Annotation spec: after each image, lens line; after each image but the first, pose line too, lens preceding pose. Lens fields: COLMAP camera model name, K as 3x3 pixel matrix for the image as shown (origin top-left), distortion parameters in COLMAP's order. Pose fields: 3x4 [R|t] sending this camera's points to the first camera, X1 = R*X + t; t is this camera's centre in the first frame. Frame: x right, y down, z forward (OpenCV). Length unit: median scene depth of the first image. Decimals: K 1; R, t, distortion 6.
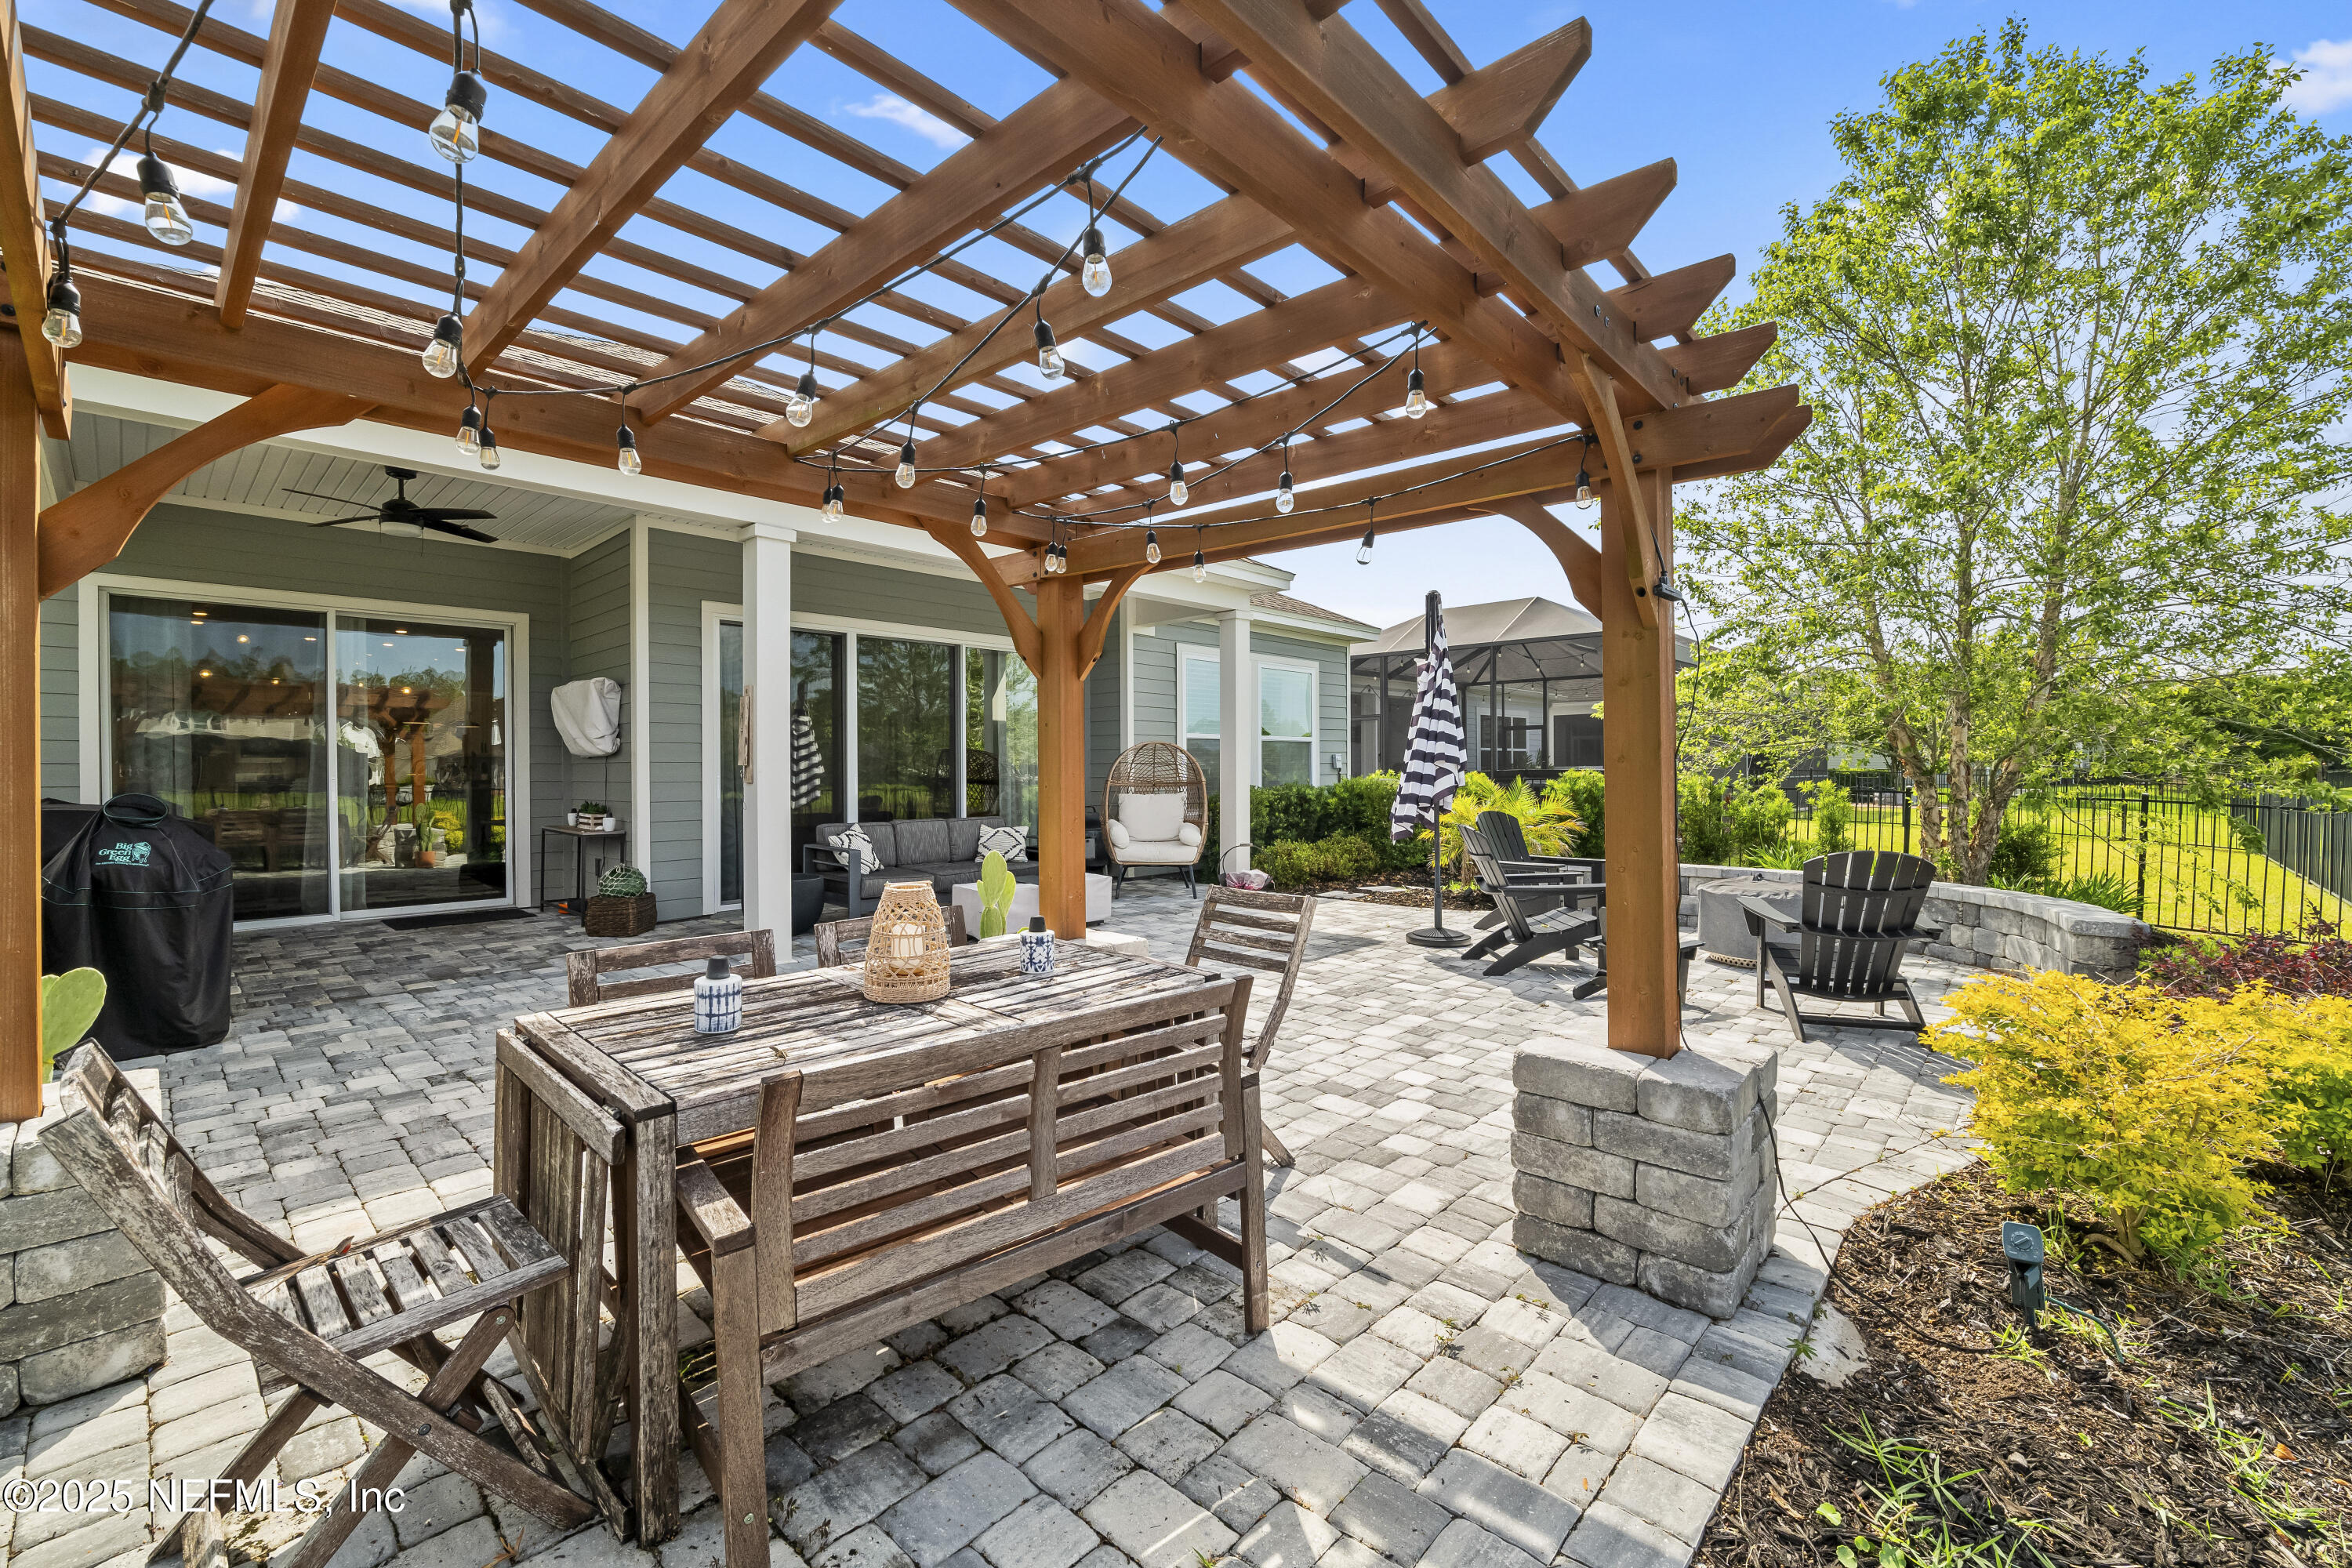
lens RADIAL K [[979.6, 0, 1173.9], [0, 979.6, 772.0], [0, 0, 1]] dist [-0.009678, -0.000418]
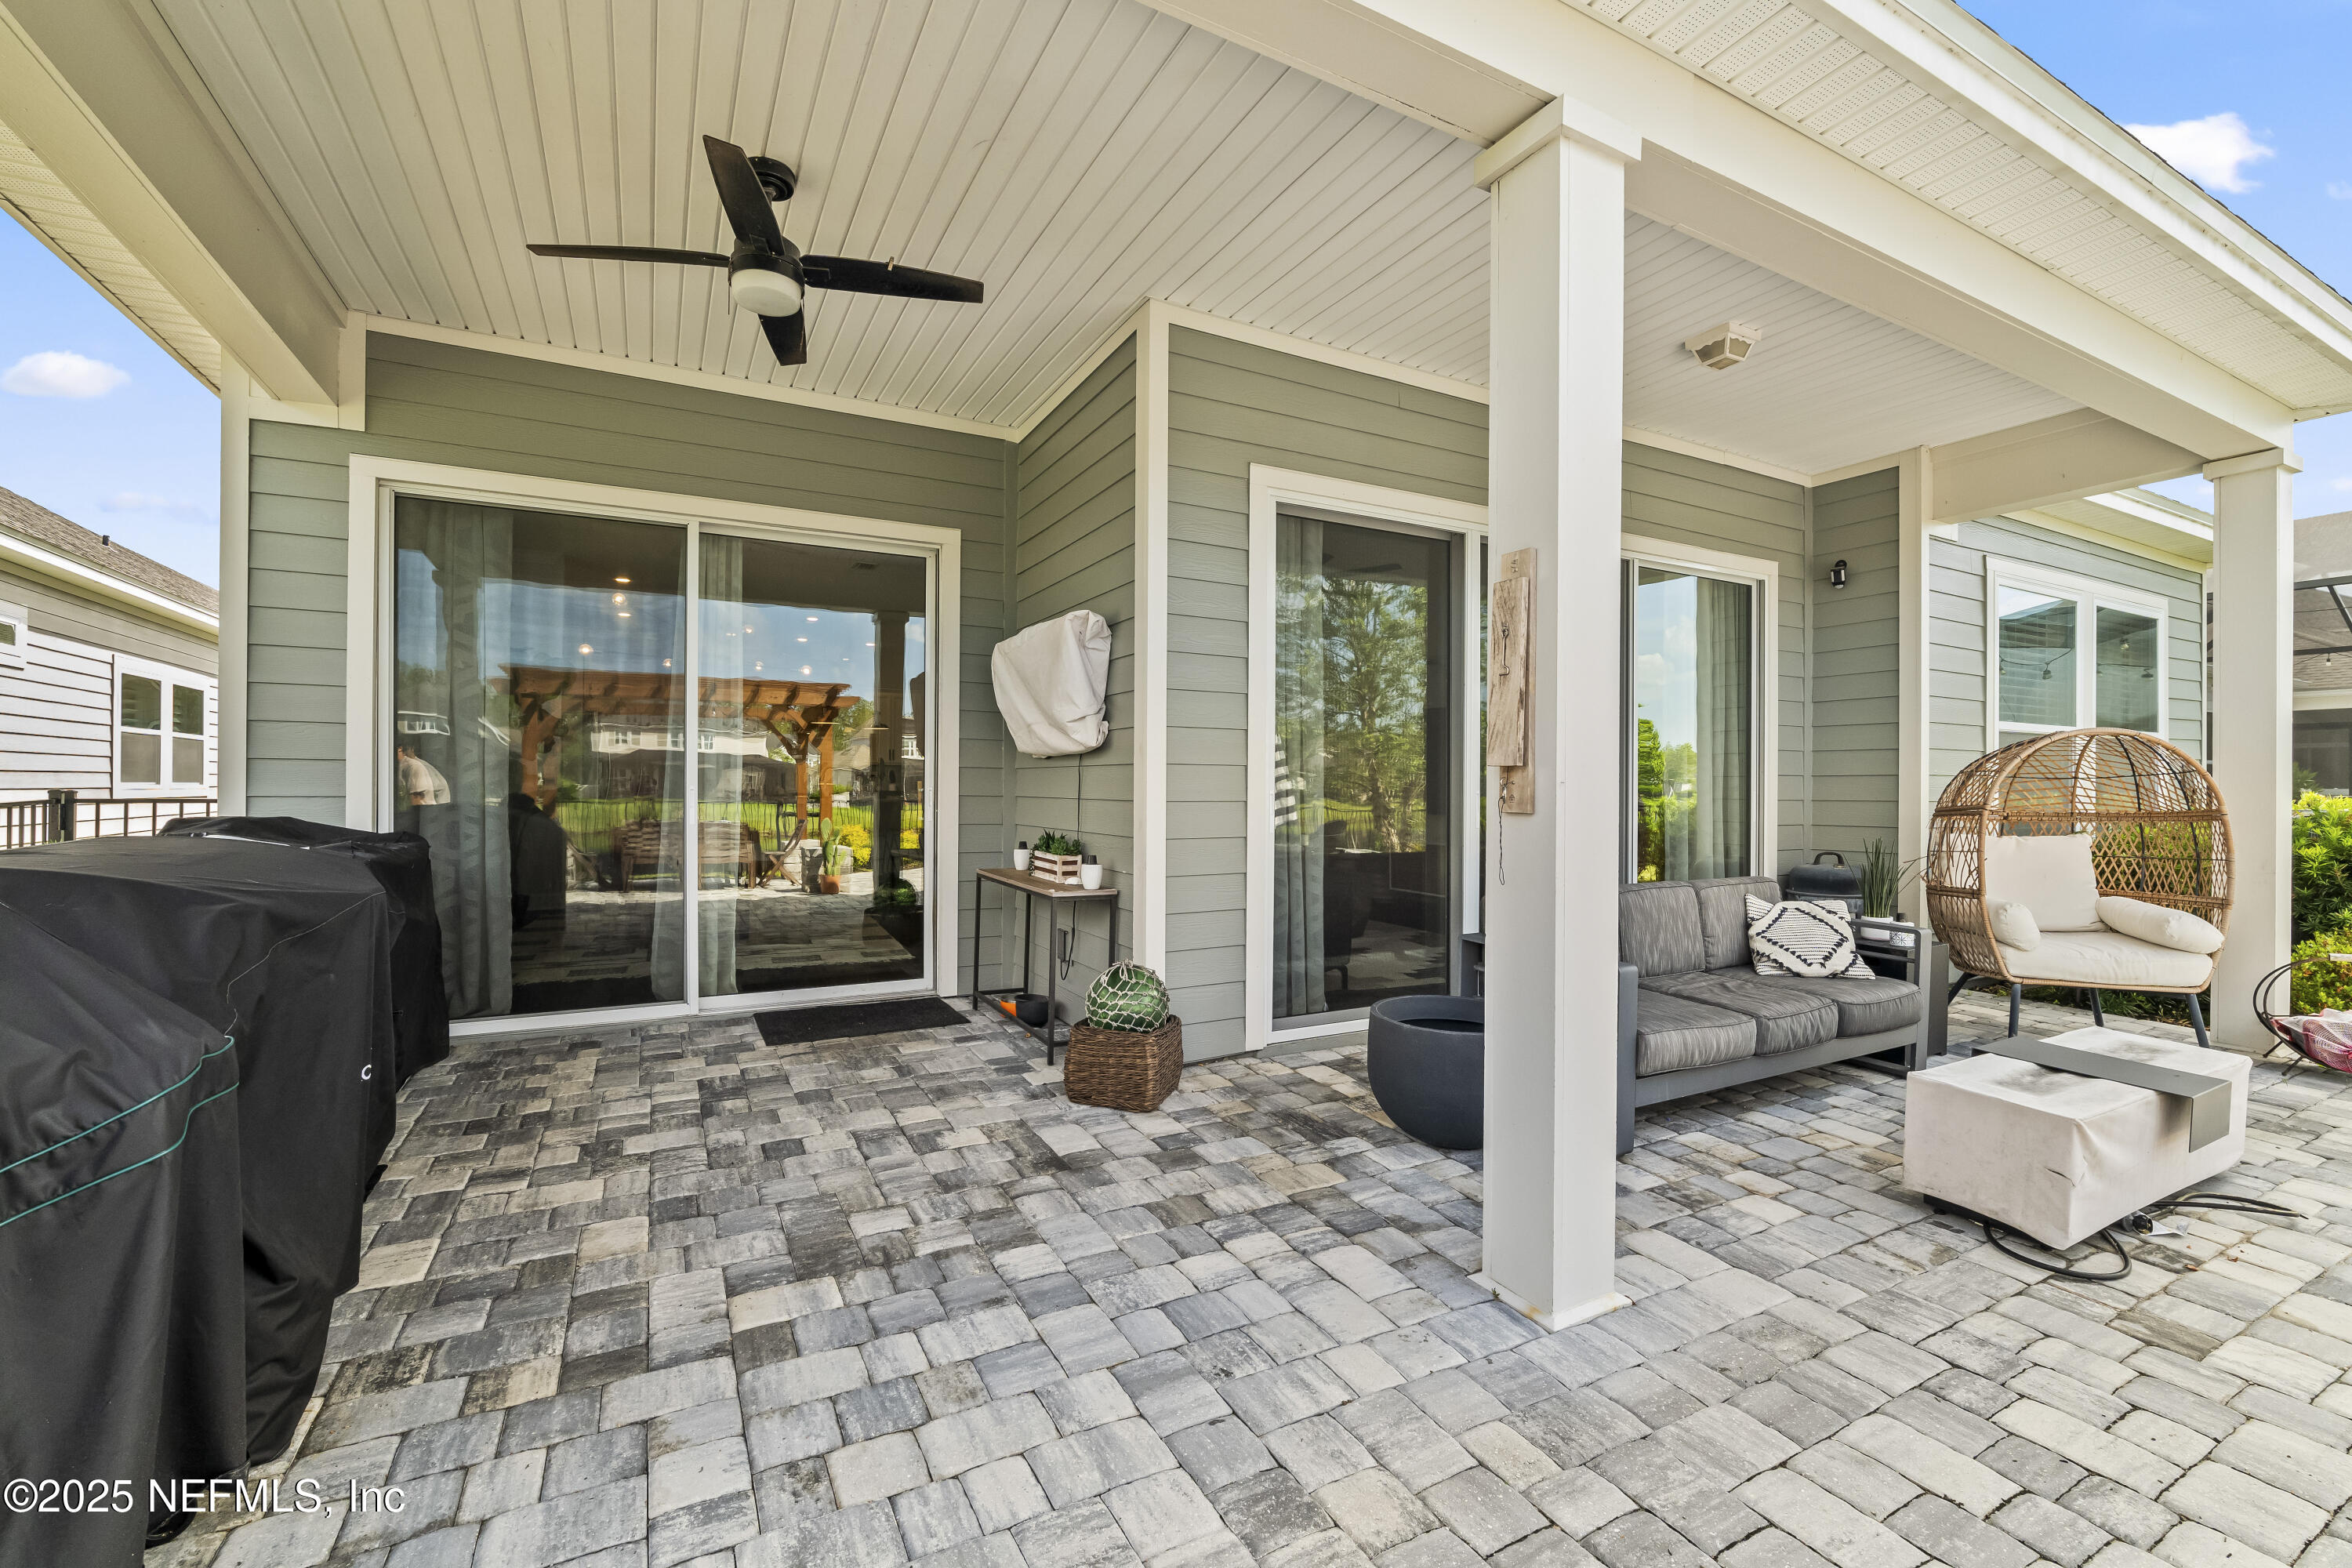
lens RADIAL K [[979.6, 0, 1172.3], [0, 979.6, 783.1], [0, 0, 1]] dist [-0.009678, -0.000418]
pose [[0.945144, 0.011443, -0.326455, -0.343534], [-0.012181, 0.999926, -0.000215, 0.000055], [0.326428, 0.004179, 0.945213, 0.474856]]
